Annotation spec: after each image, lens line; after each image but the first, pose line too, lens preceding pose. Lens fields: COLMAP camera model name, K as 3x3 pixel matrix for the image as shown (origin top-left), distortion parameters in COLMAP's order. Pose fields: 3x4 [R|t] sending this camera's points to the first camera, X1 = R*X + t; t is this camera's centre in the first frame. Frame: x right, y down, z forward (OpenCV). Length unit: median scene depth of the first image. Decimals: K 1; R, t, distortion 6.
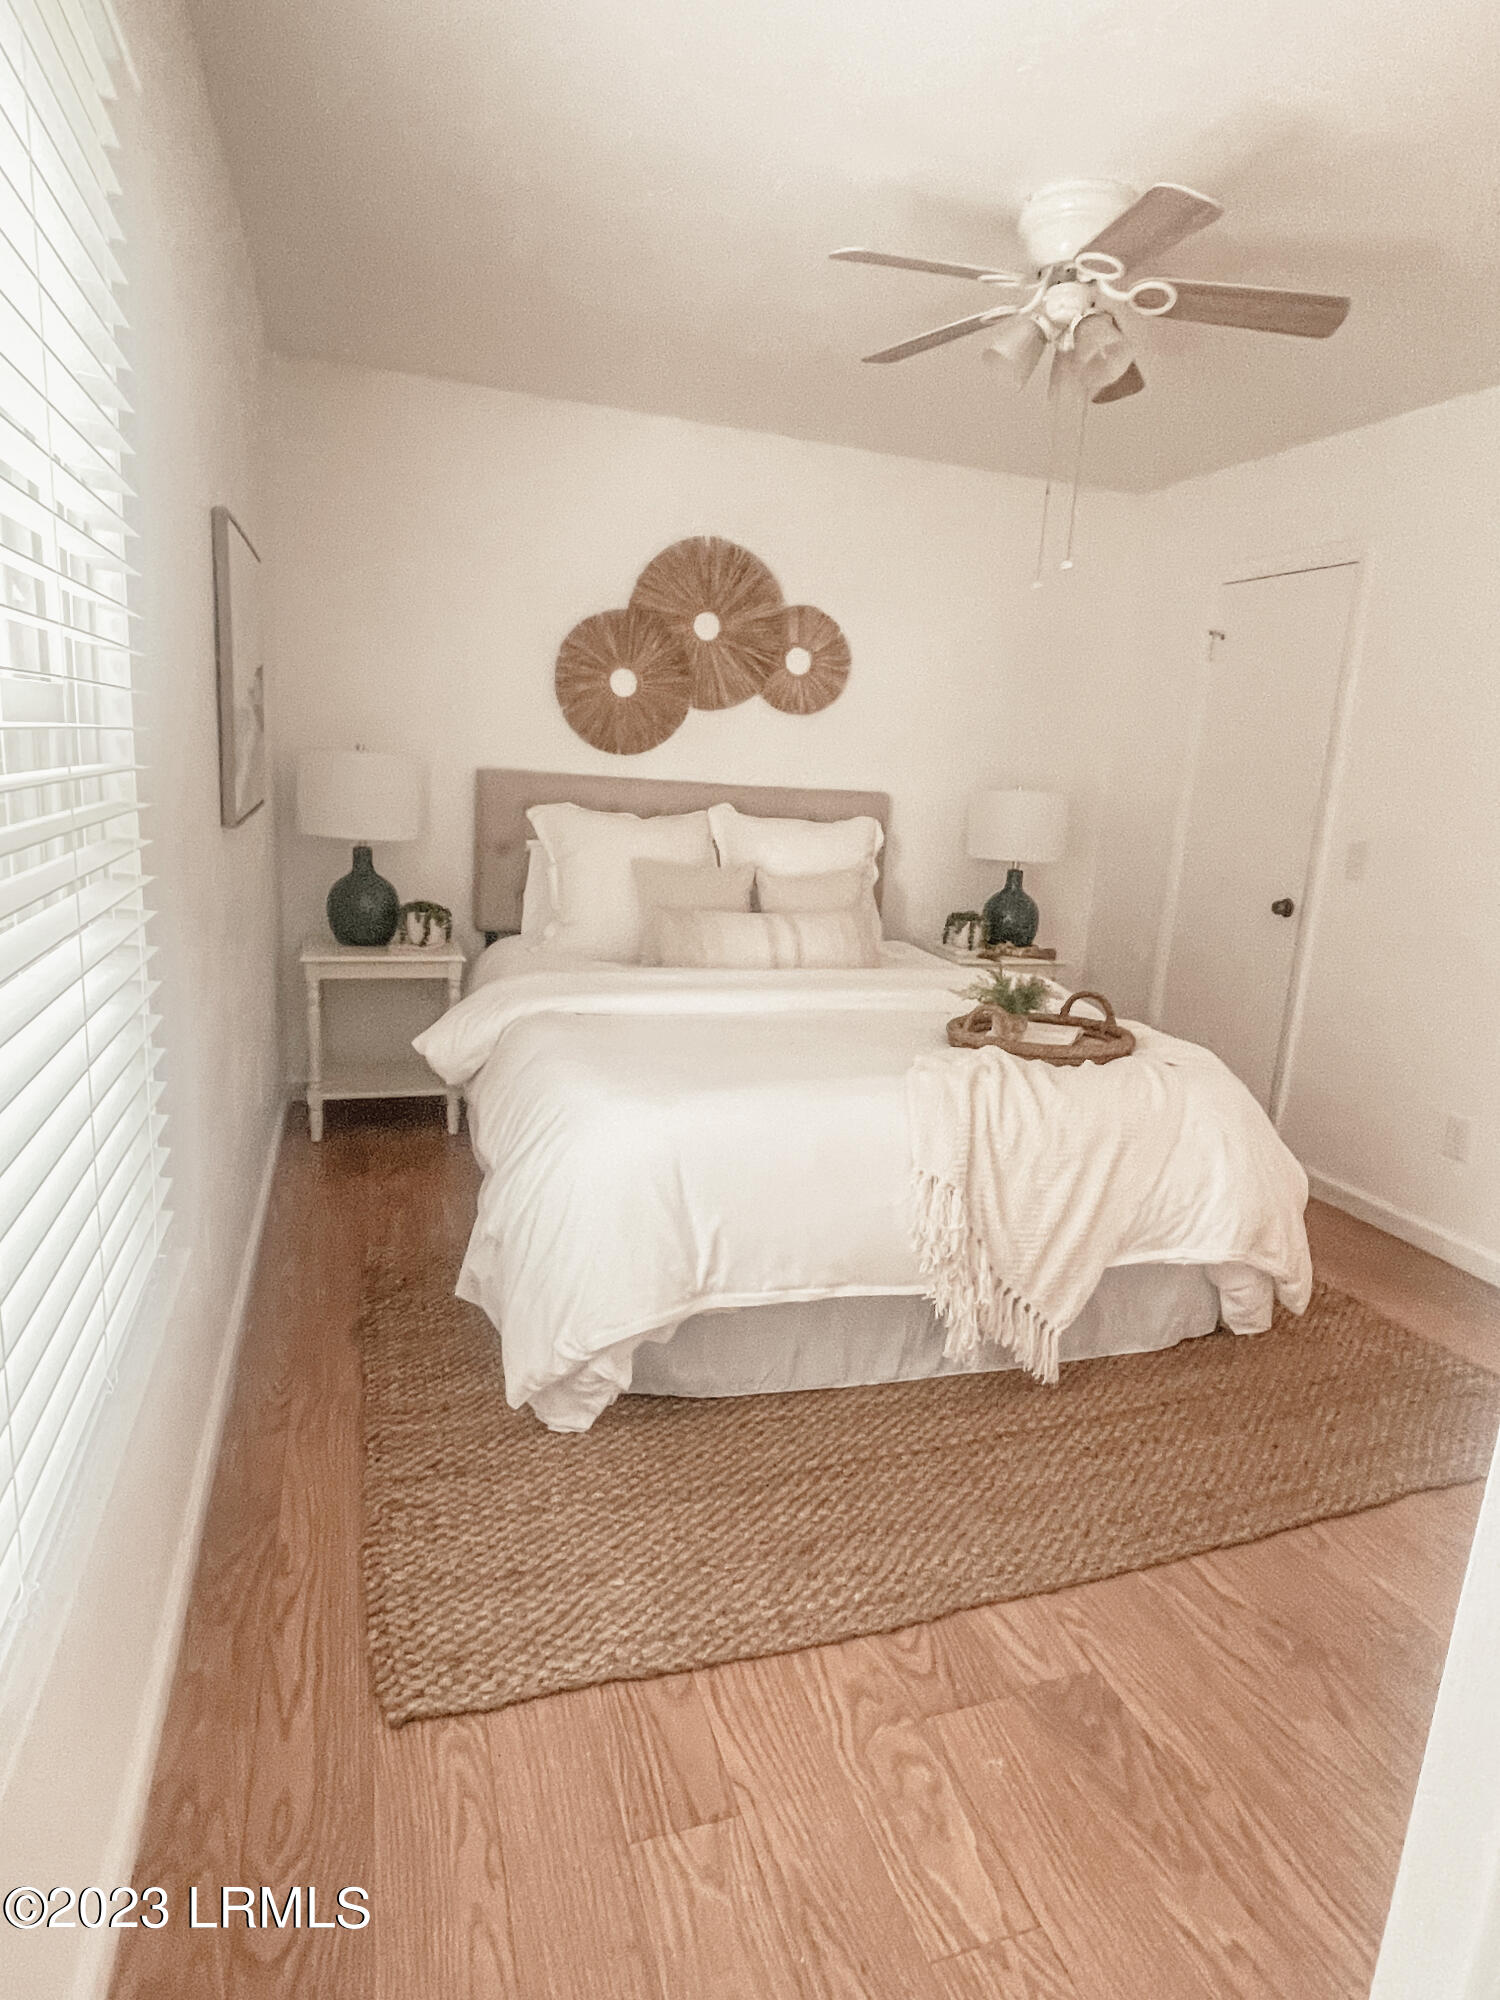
lens RADIAL K [[1123.6, 0, 744.9], [0, 1123.6, 998.4], [0, 0, 1]] dist [-0.004883, 0.009076]
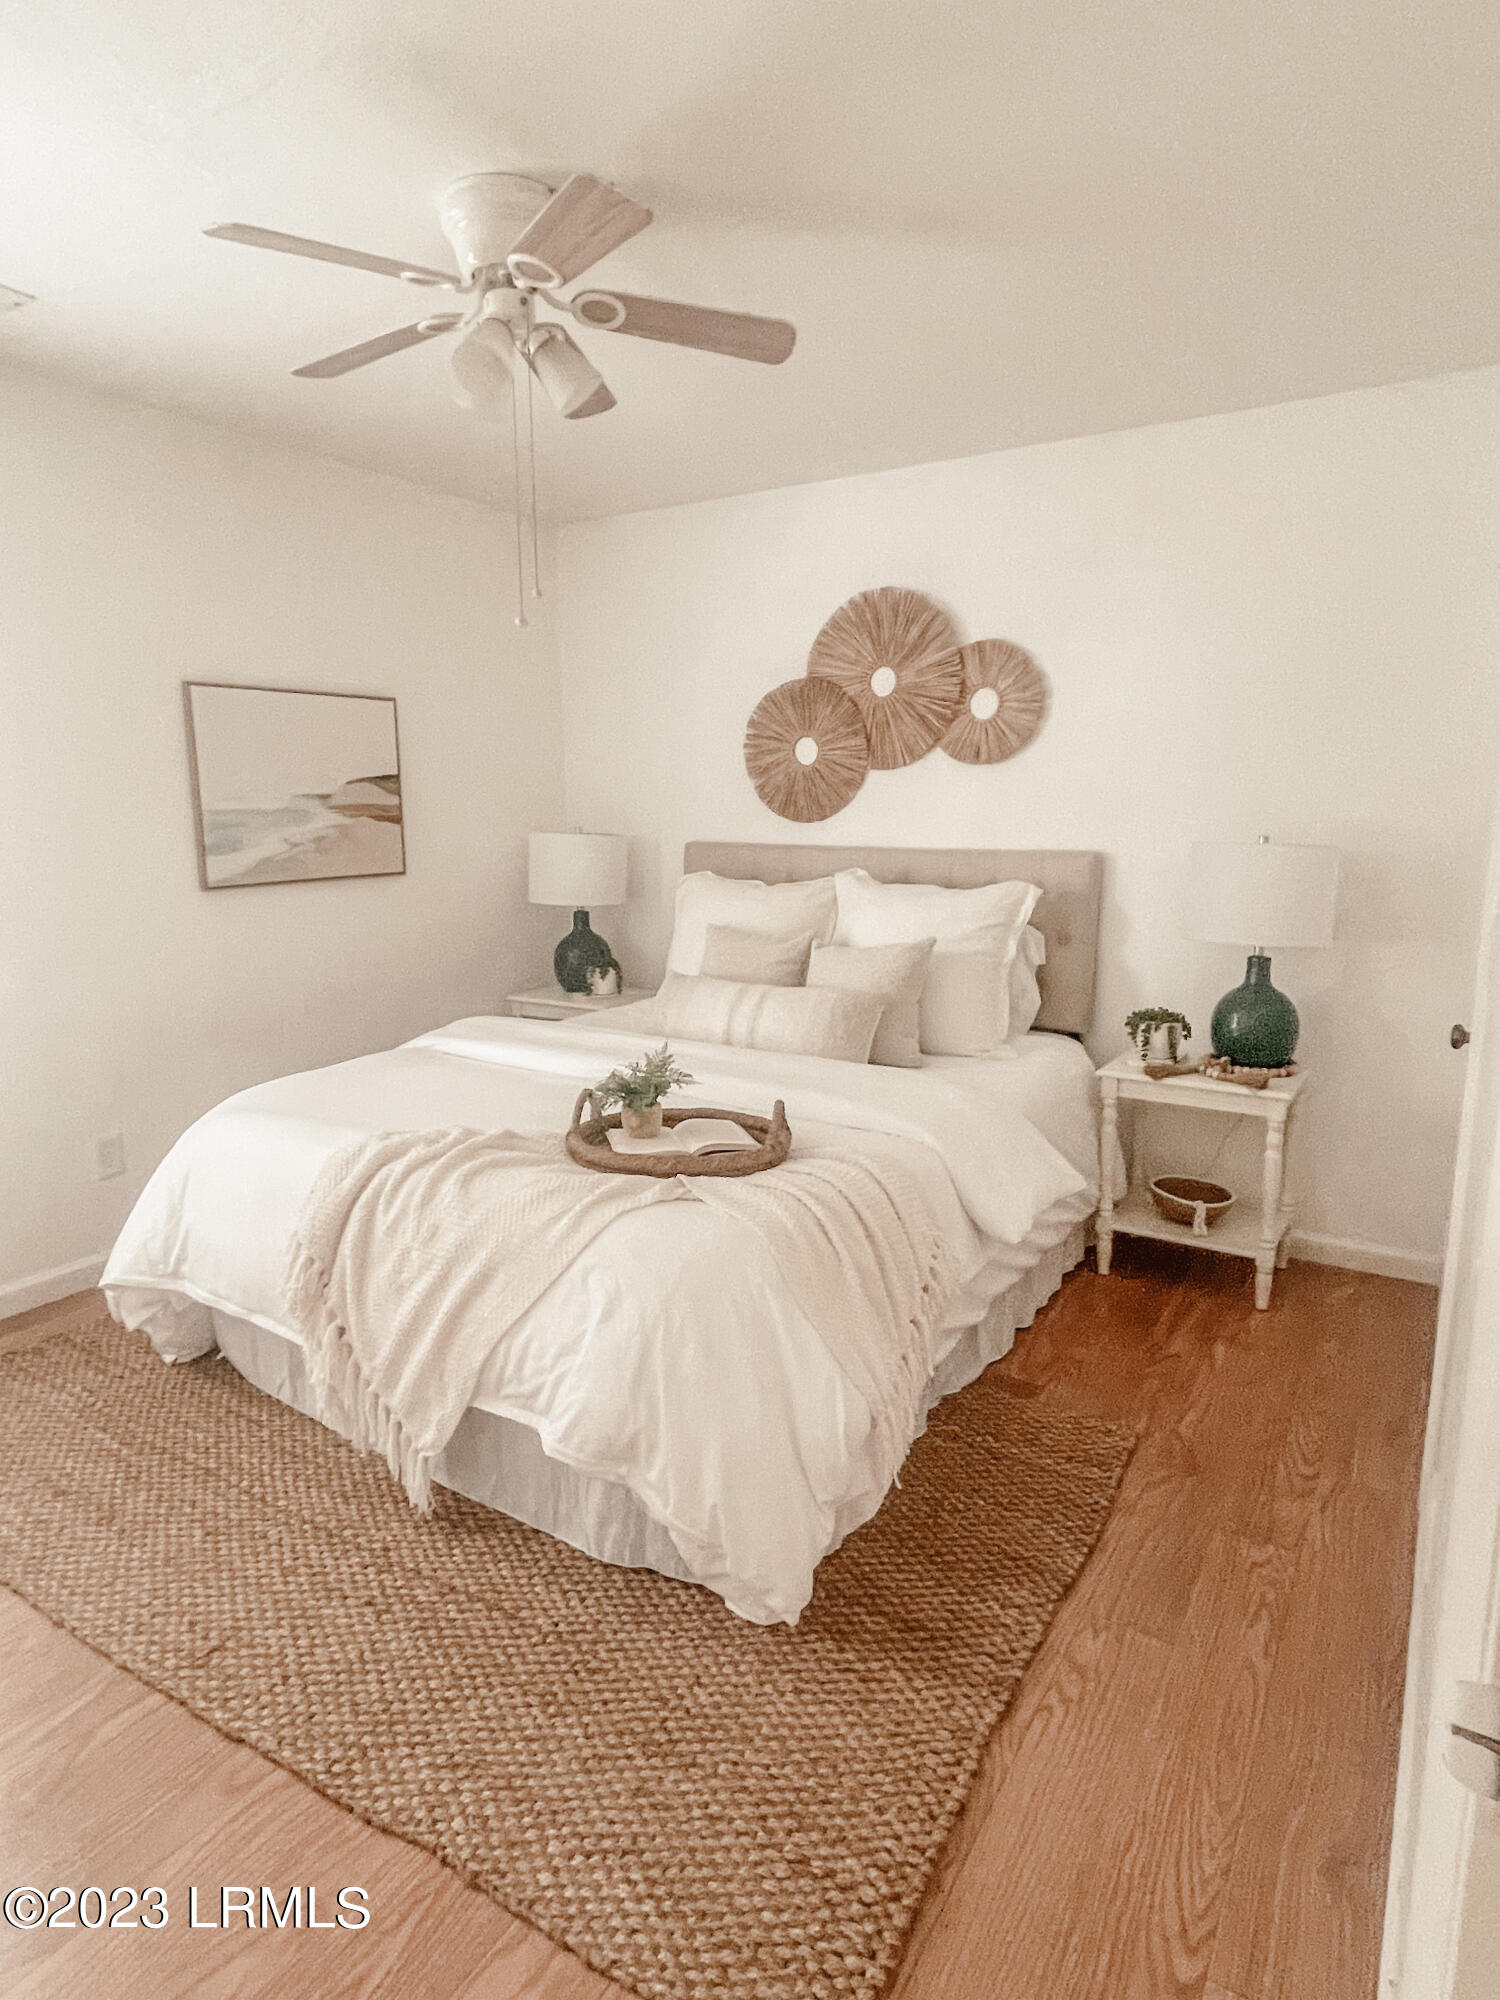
lens RADIAL K [[1123.6, 0, 749.3], [0, 1123.6, 1000.7], [0, 0, 1]] dist [-0.004883, 0.009076]
pose [[0.623626, 0.069937, -0.778588, 1.090176], [-0.121848, 0.992513, -0.008444, -0.080597], [0.772168, 0.100135, 0.627479, 0.605223]]
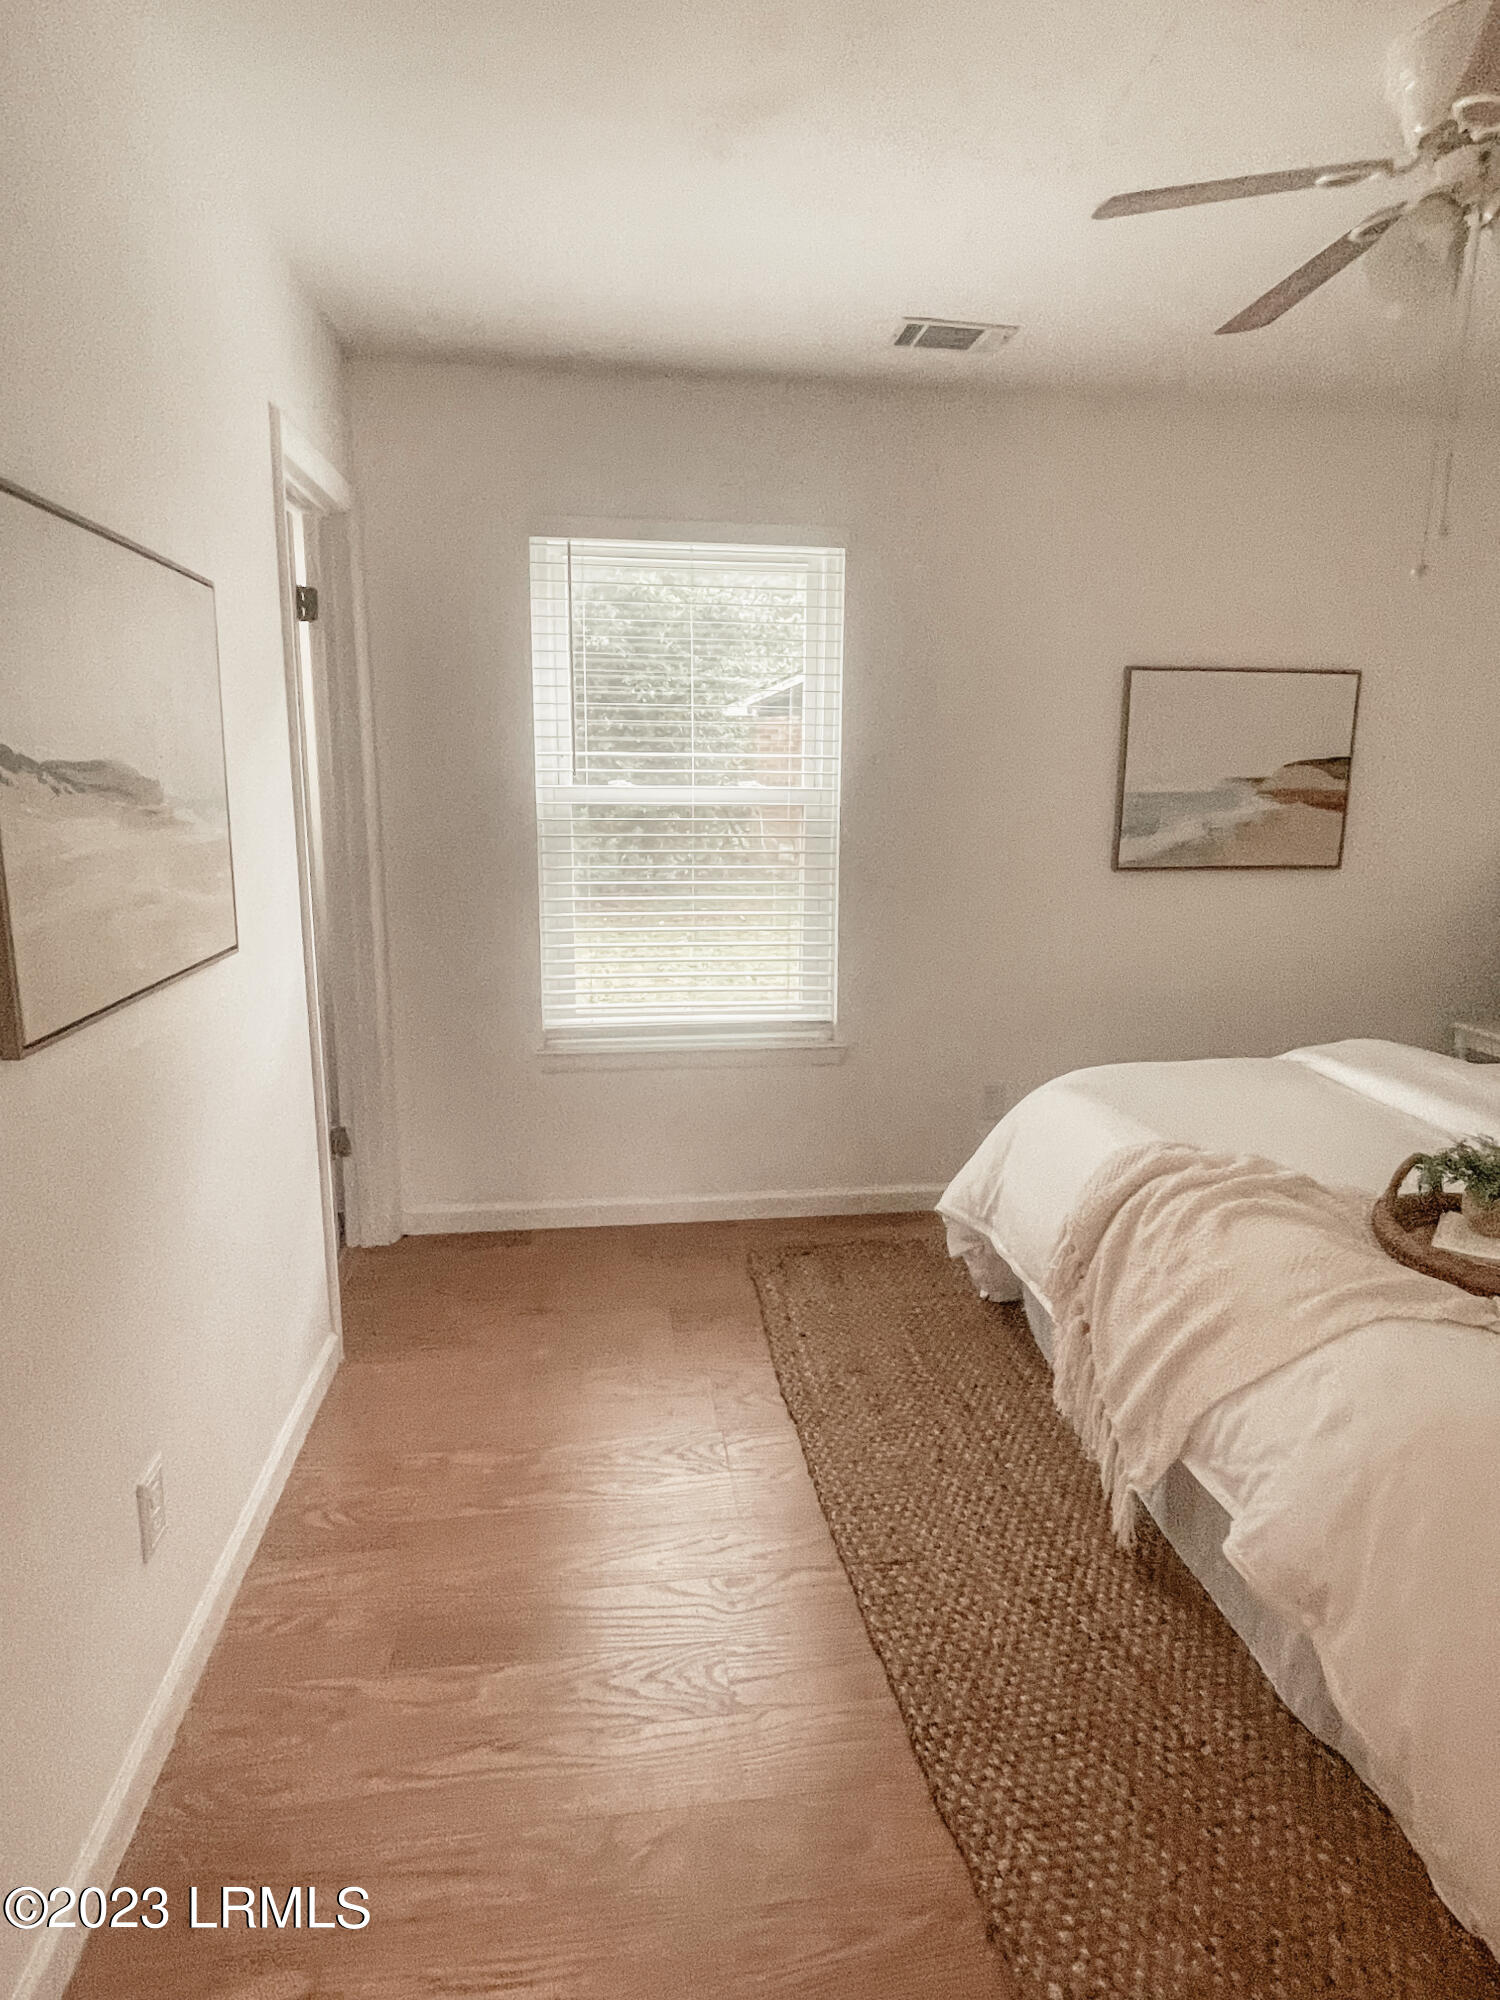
lens RADIAL K [[1123.6, 0, 750.8], [0, 1123.6, 1003.4], [0, 0, 1]] dist [-0.004883, 0.009076]
pose [[-0.178805, 0.129380, -0.975341, 1.082441], [-0.231669, 0.957907, 0.169538, -0.120144], [0.956221, 0.256270, -0.141305, 0.751958]]
